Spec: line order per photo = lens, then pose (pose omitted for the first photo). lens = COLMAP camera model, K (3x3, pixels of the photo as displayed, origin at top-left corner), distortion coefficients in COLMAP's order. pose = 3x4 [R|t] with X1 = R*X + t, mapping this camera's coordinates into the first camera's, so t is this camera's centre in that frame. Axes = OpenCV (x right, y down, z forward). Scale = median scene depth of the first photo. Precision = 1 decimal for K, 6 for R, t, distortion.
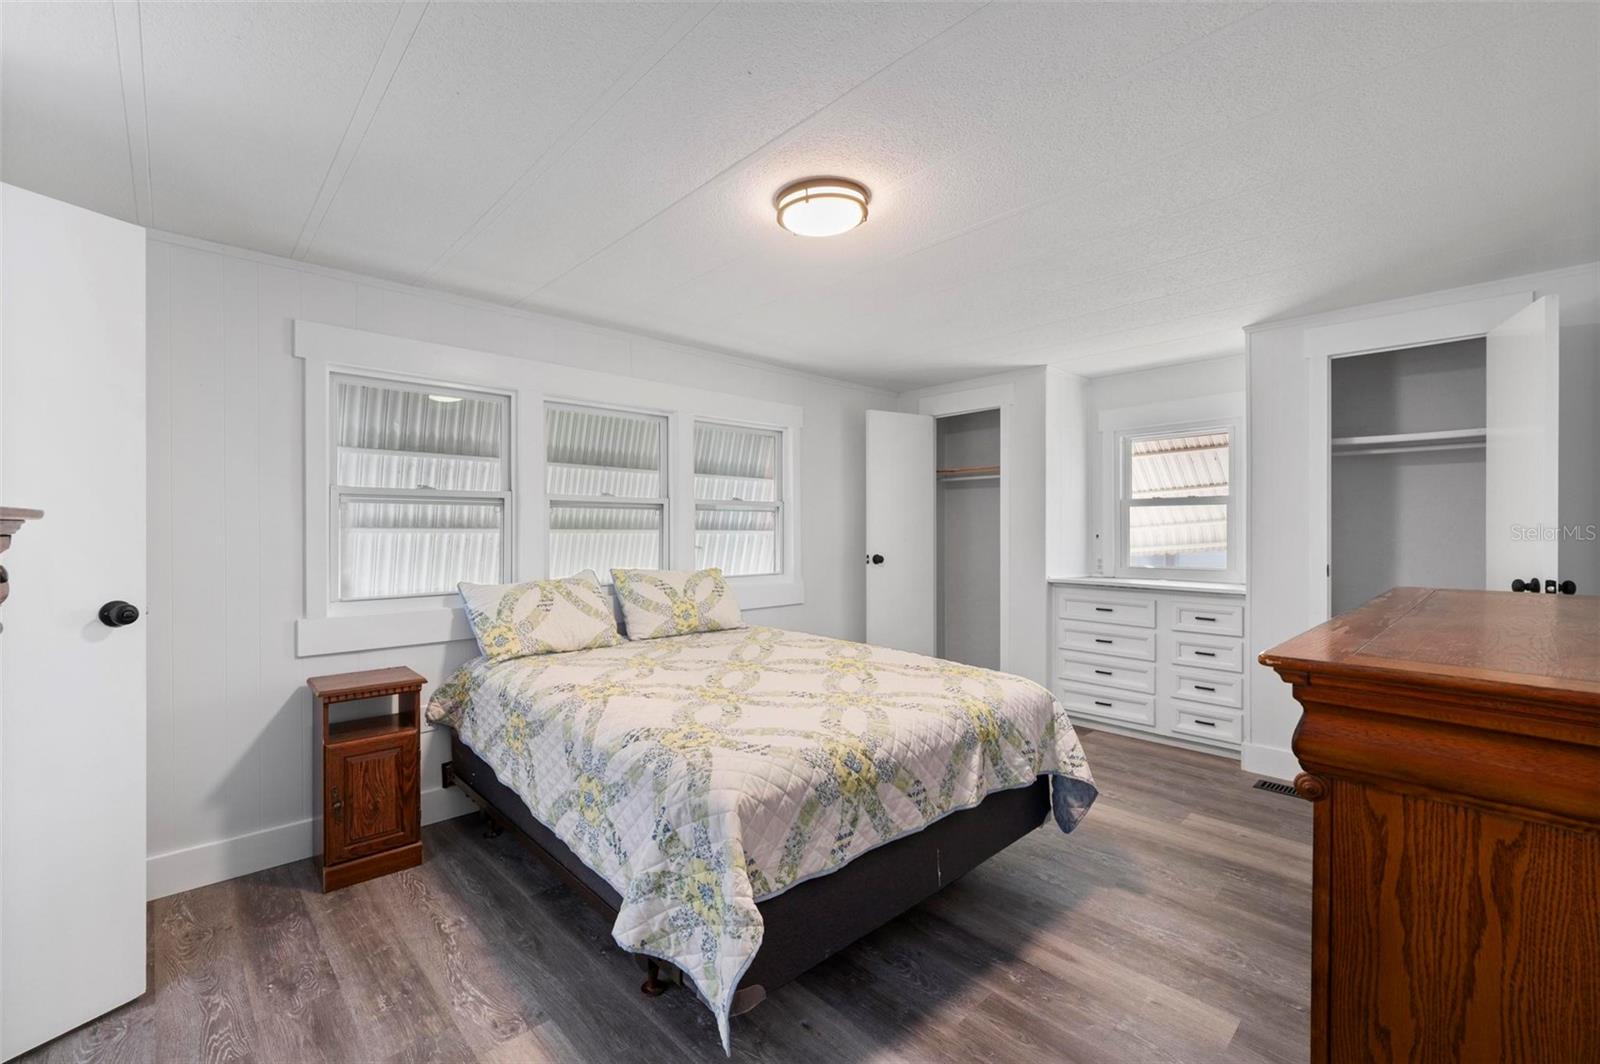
lens RADIAL K [[657.2, 0, 795.9], [0, 657.2, 530.2], [0, 0, 1]] dist [-0.000497, 0.000269]
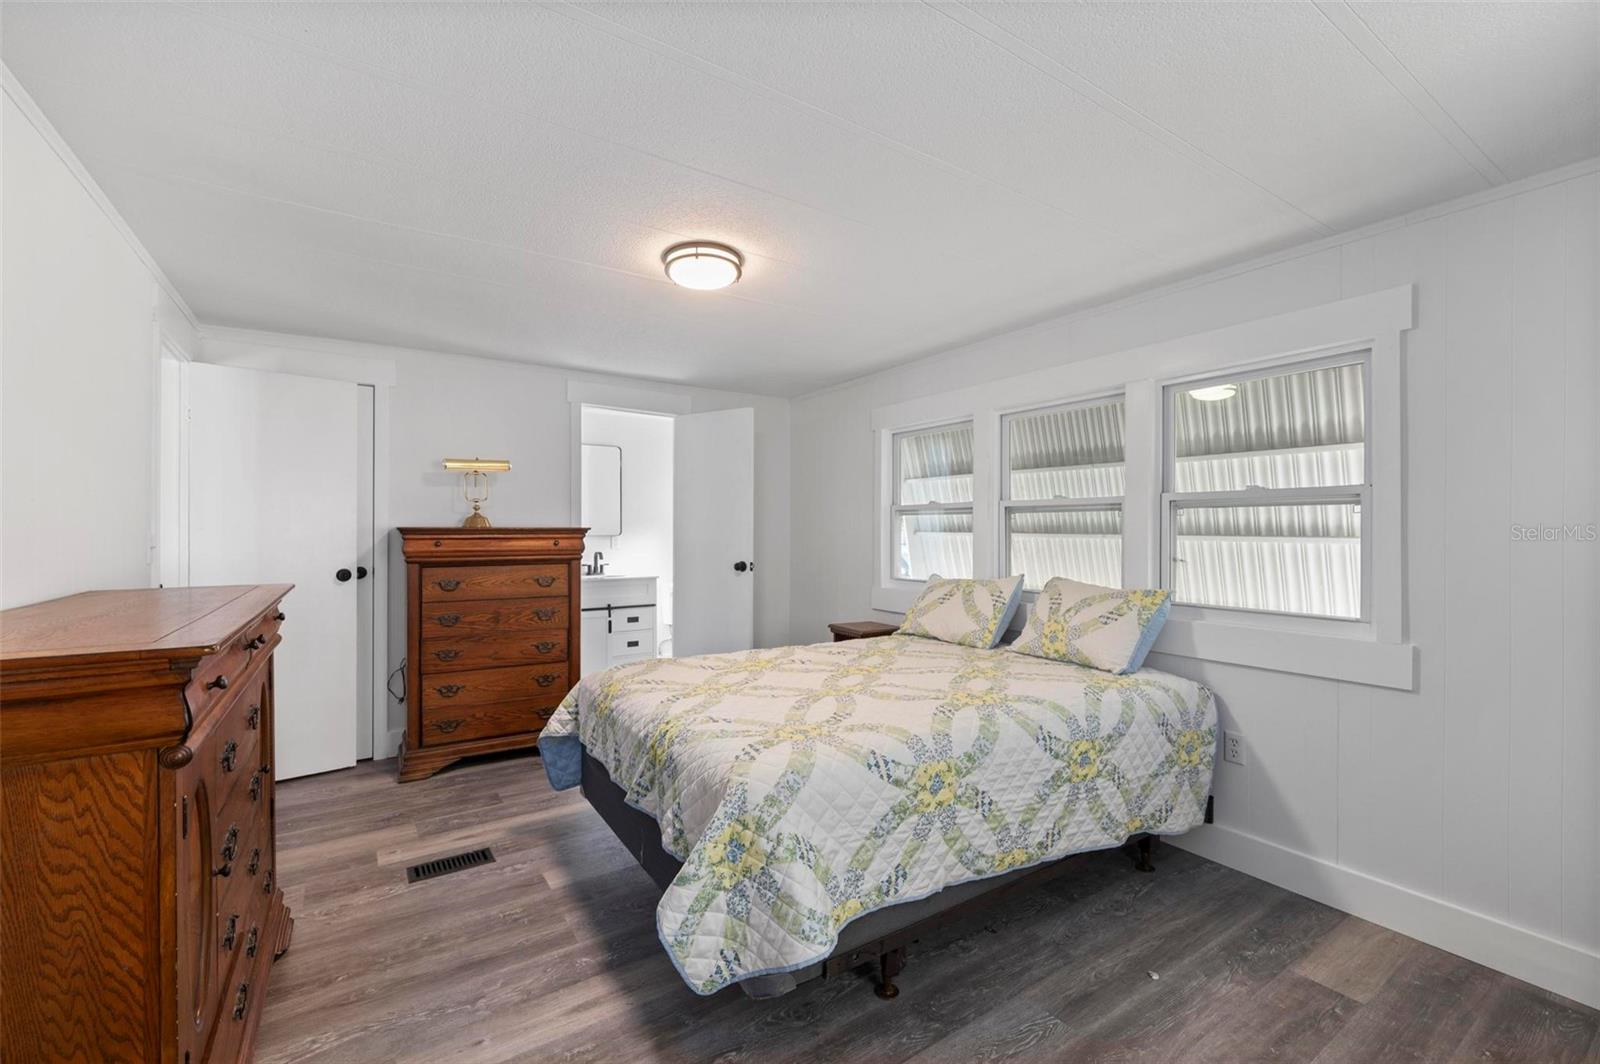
lens RADIAL K [[657.2, 0, 795.0], [0, 657.2, 528.4], [0, 0, 1]] dist [-0.000497, 0.000269]
pose [[-0.149804, -0.002965, -0.988711, 0.666147], [-0.007249, 0.999972, -0.001901, -0.005054], [0.988689, 0.006882, -0.149821, 0.748944]]
